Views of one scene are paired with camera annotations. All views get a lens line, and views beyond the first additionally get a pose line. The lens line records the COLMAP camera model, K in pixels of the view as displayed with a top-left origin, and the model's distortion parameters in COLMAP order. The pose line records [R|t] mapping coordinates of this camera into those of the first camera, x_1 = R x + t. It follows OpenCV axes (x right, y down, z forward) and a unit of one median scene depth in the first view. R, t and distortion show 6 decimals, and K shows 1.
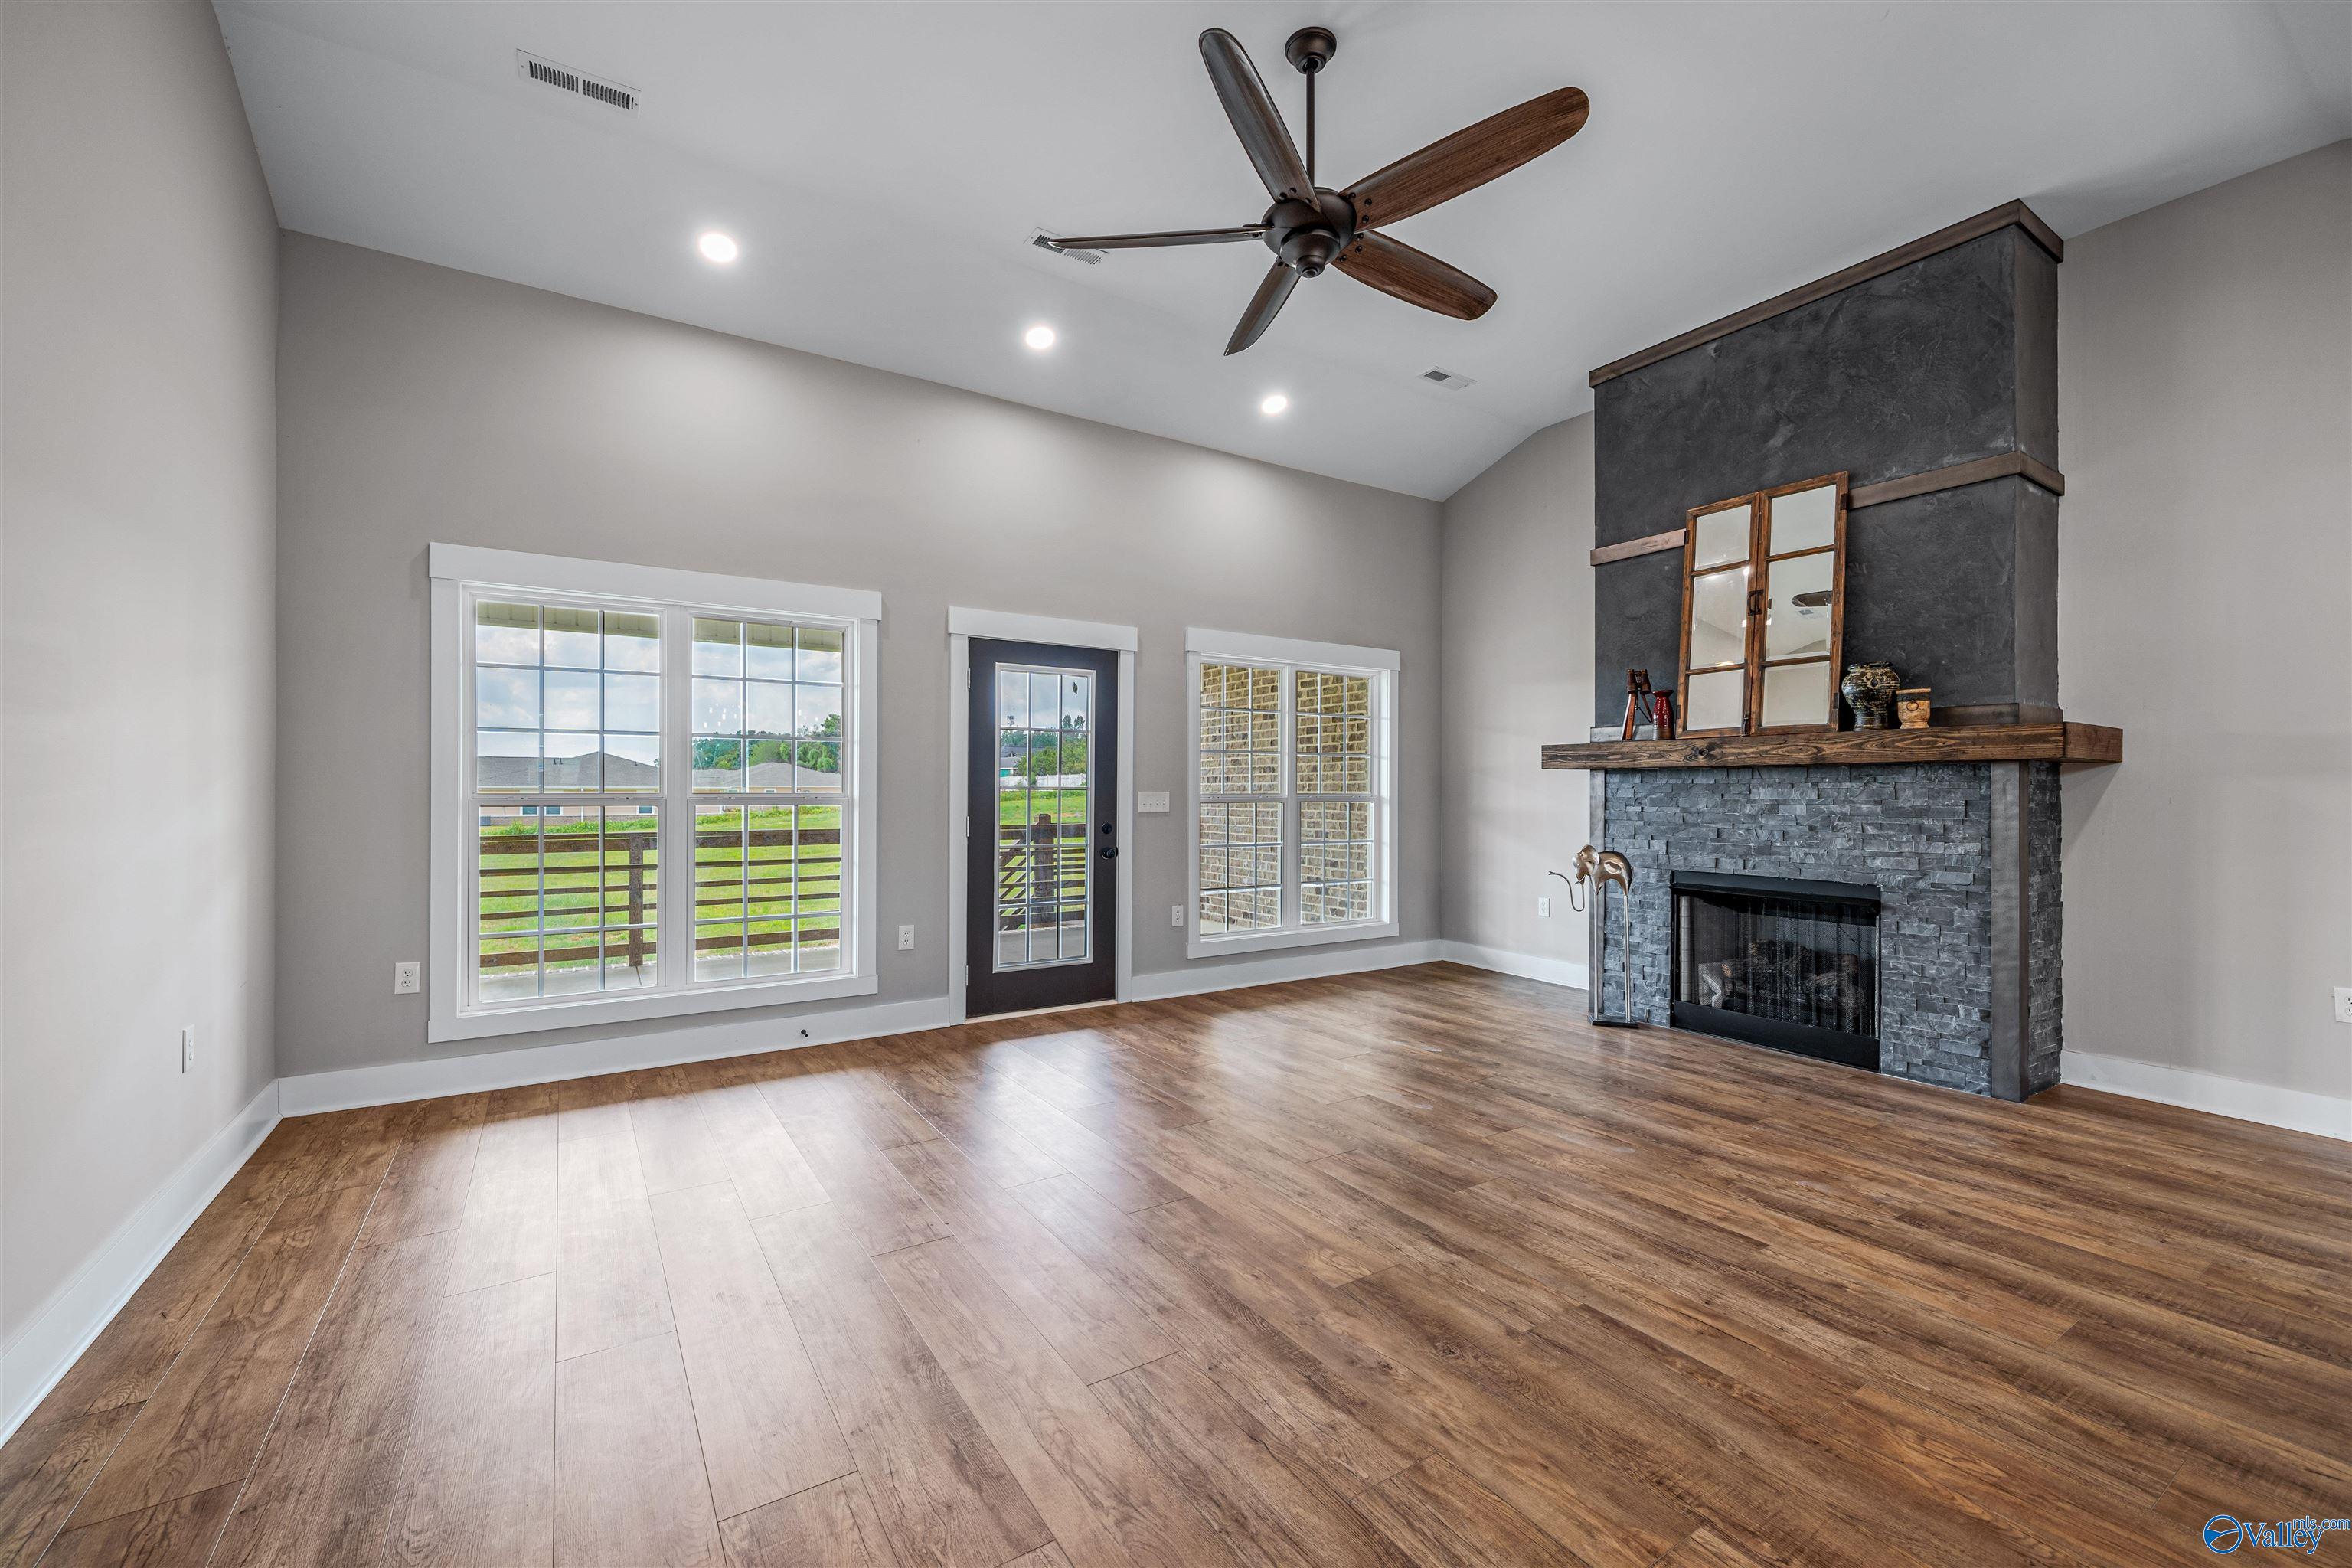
lens RADIAL K [[952.3, 0, 1176.0], [0, 952.3, 784.0], [0, 0, 1]] dist [0.001720, 0.000071]
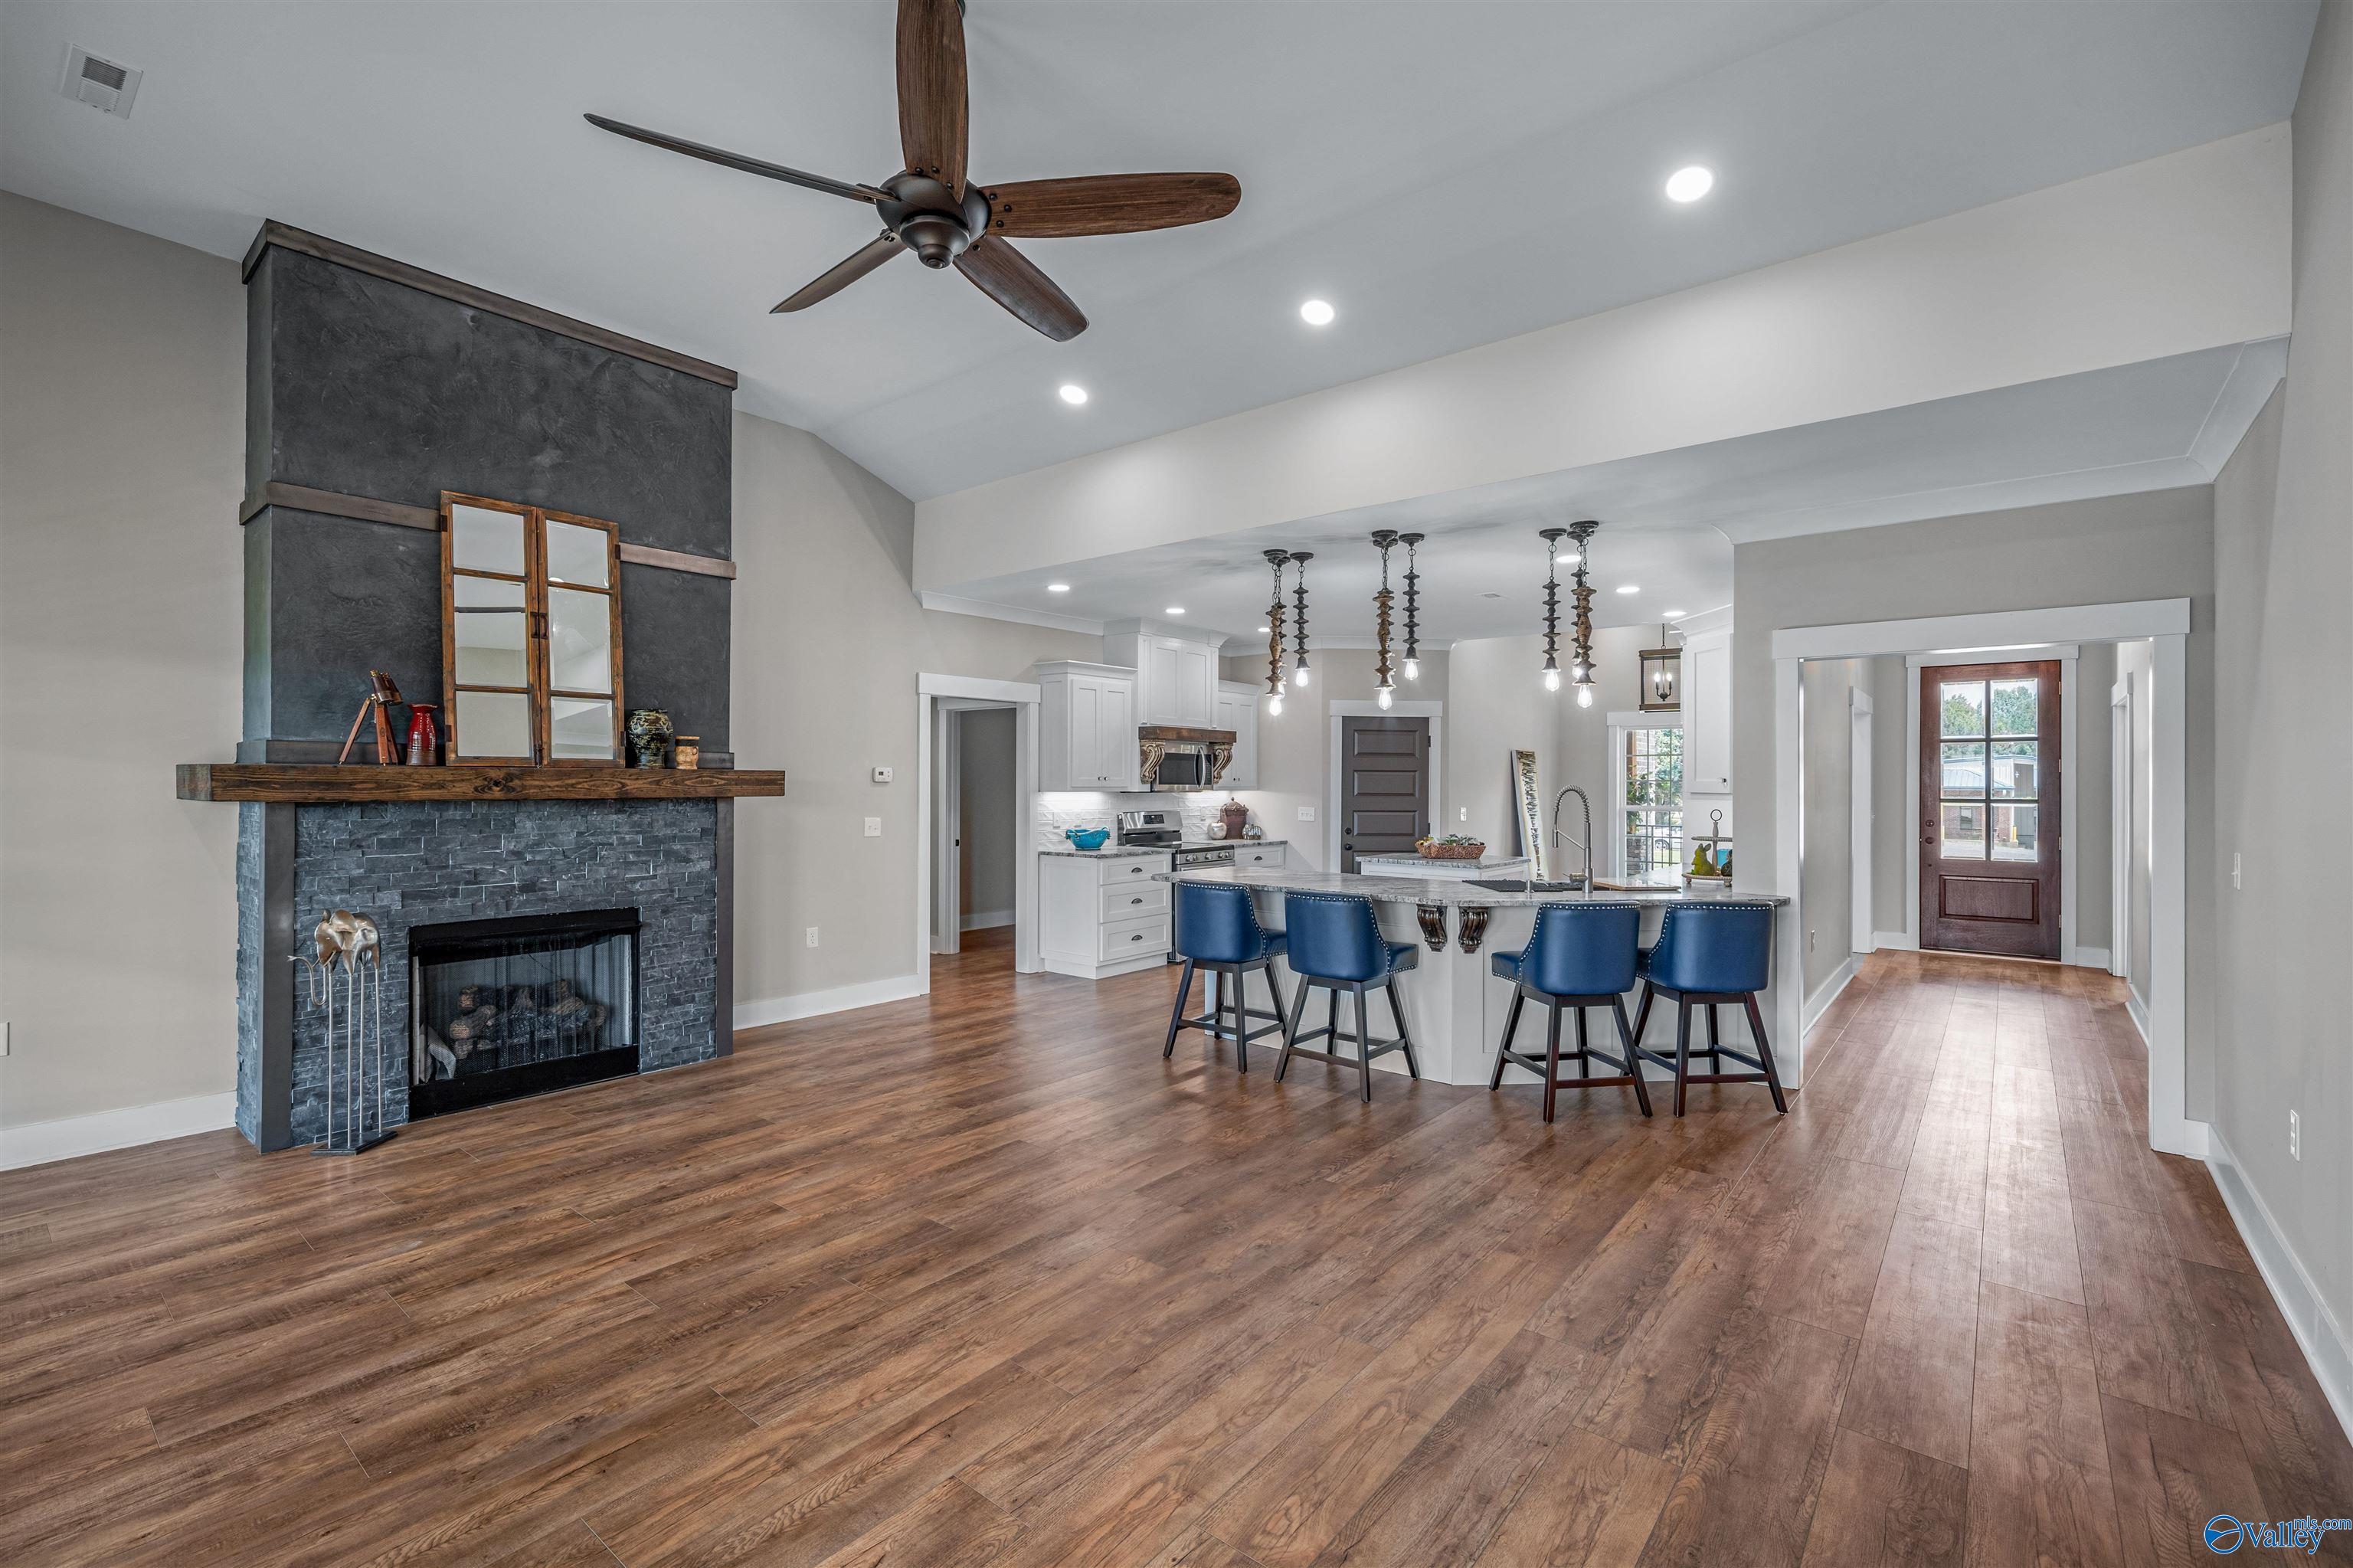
lens RADIAL K [[994.1, 0, 1176.5], [0, 994.1, 784.0], [0, 0, 1]] dist [-0.000885, 0.000068]
pose [[-0.295678, -0.003551, 0.955281, -0.569837], [-0.010283, 0.999947, 0.000534, -0.044899], [-0.955232, -0.009666, -0.295698, 0.756694]]
